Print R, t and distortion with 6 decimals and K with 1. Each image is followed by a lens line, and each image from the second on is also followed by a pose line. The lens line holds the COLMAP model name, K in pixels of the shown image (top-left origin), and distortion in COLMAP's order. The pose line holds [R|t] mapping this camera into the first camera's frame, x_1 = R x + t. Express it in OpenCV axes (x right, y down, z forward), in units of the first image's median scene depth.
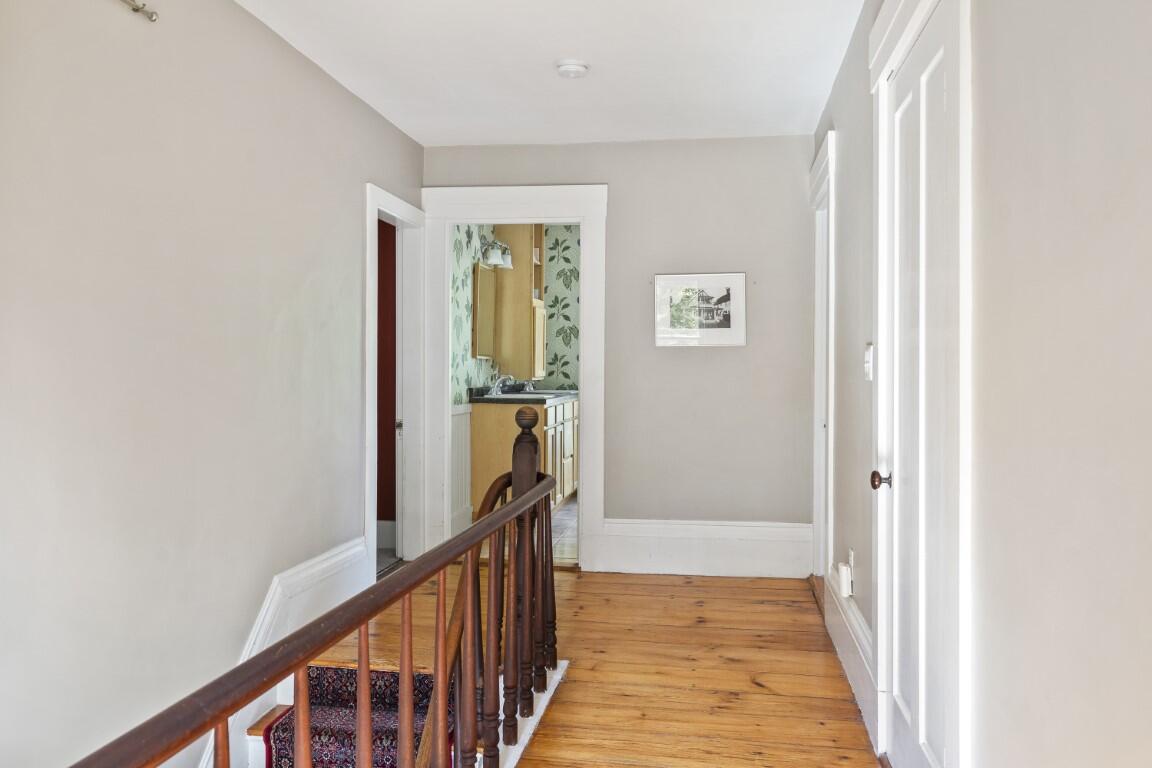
lens RADIAL K [[897.0, 0, 577.4], [0, 897.0, 379.8], [0, 0, 1]] dist [0.001564, 0.000021]
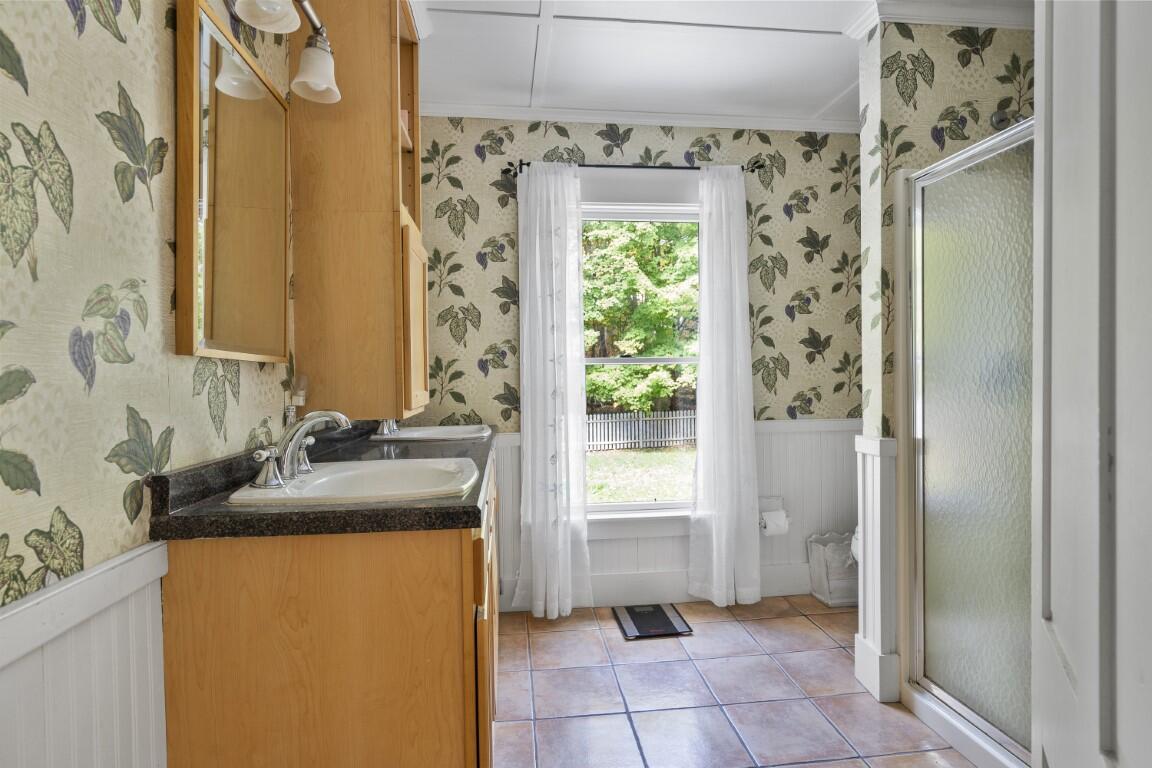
lens RADIAL K [[579.9, 0, 571.9], [0, 579.9, 385.3], [0, 0, 1]] dist [-0.010305, 0.002689]
pose [[0.960994, -0.024416, 0.275491, -0.049210], [0.025675, 0.999670, -0.000962, -0.011311], [-0.275377, 0.007998, 0.961303, 0.740500]]
